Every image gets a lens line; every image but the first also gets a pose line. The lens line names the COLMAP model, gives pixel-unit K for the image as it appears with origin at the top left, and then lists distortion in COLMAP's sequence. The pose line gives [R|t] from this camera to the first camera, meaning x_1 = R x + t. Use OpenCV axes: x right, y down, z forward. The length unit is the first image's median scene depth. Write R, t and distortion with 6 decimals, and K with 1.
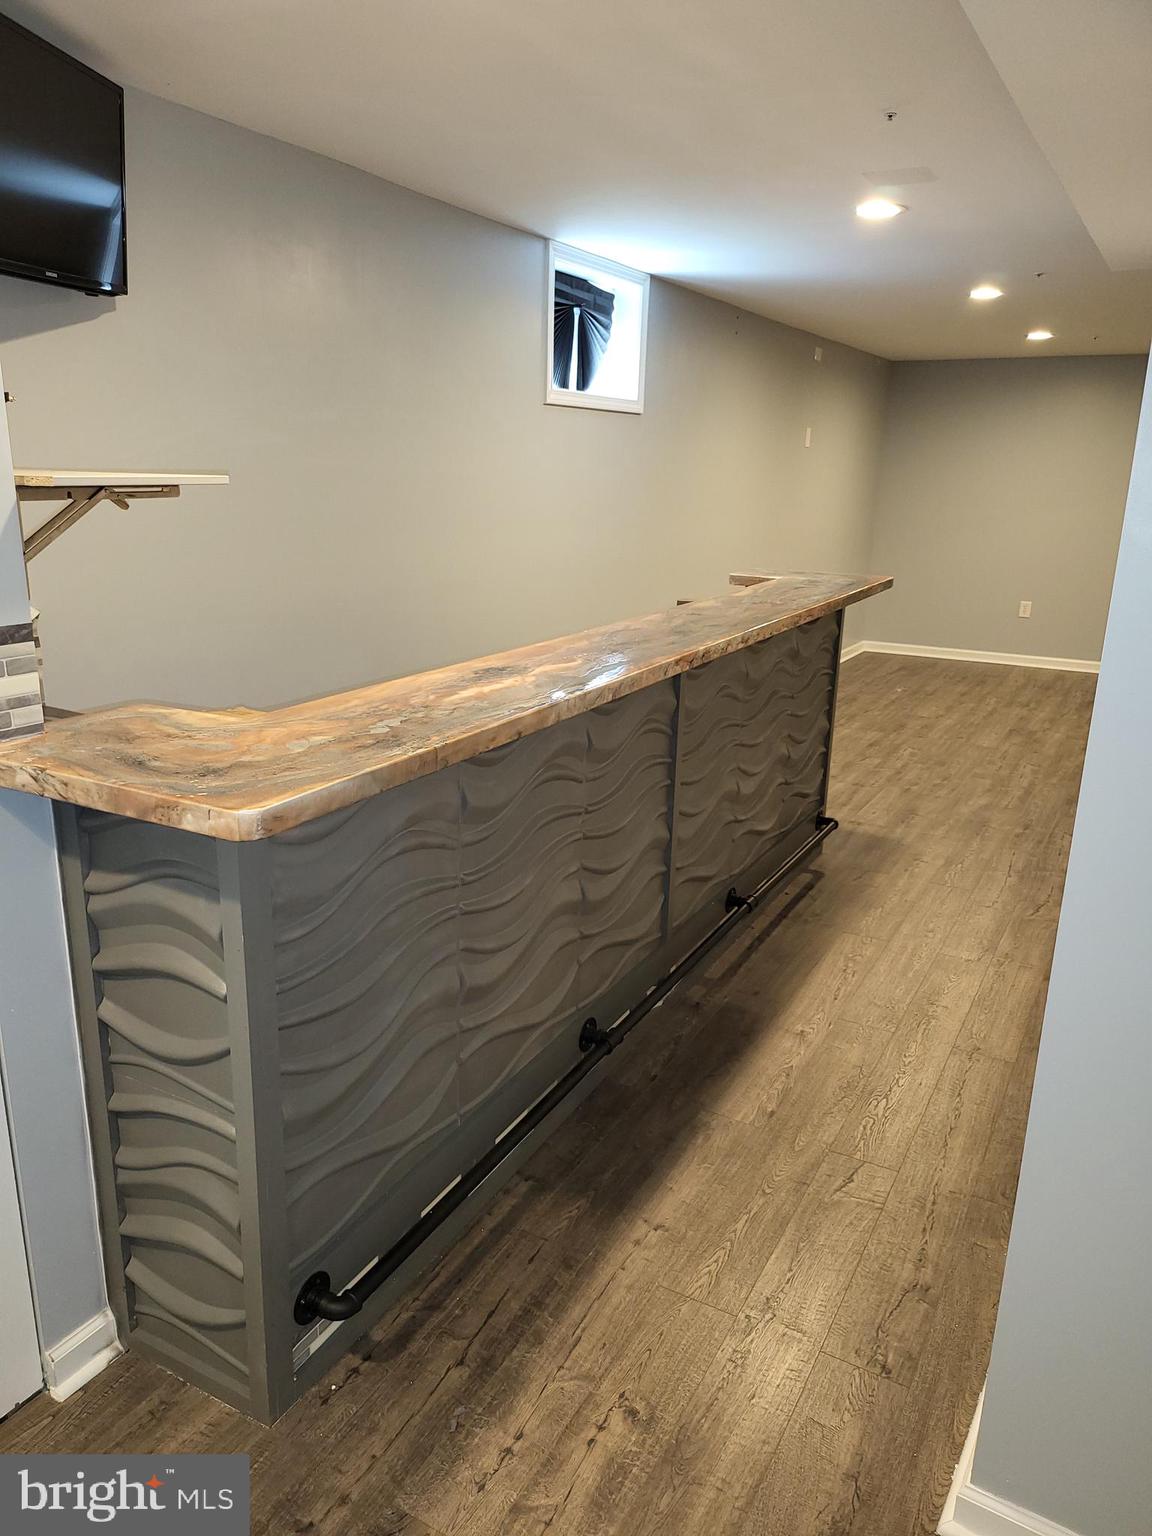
lens RADIAL K [[1071.8, 0, 569.1], [0, 1071.8, 760.7], [0, 0, 1]] dist [0.055348, -0.049838]
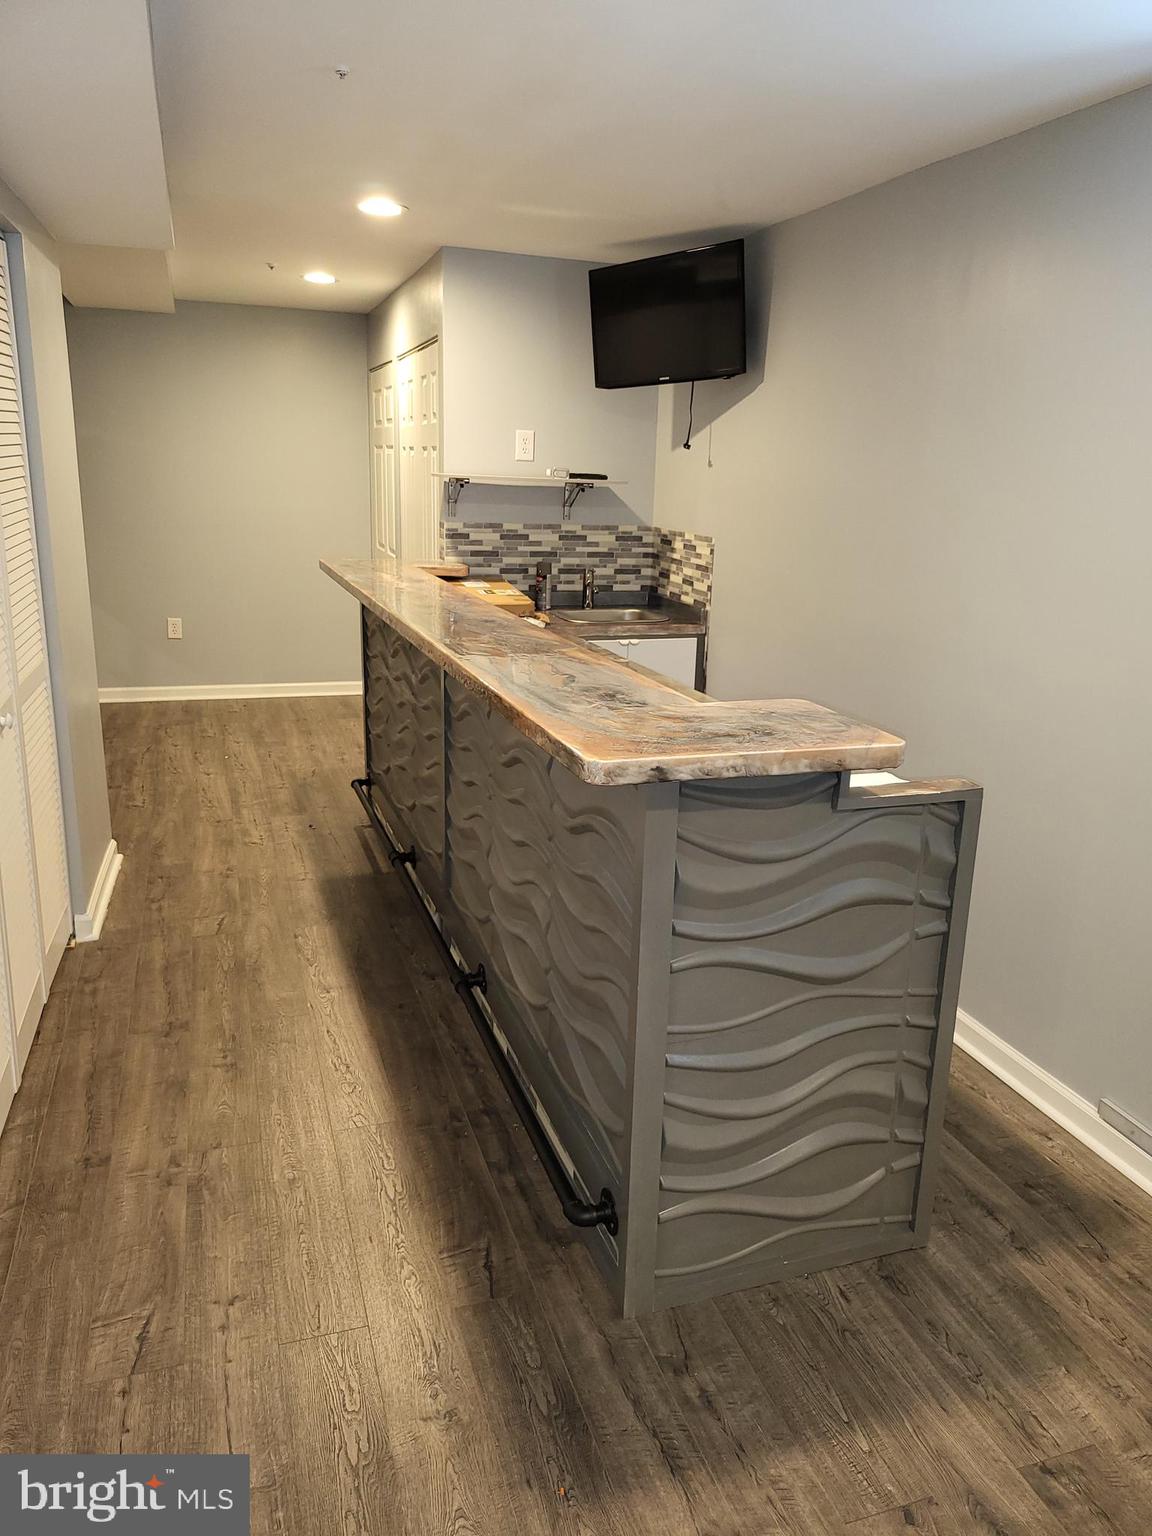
lens RADIAL K [[1071.8, 0, 569.1], [0, 1071.8, 760.7], [0, 0, 1]] dist [0.055348, -0.049838]
pose [[-0.665989, 0.162268, -0.728099, 0.977676], [-0.235979, 0.880100, 0.411992, -0.540139], [0.707653, 0.446198, -0.547845, 2.034738]]
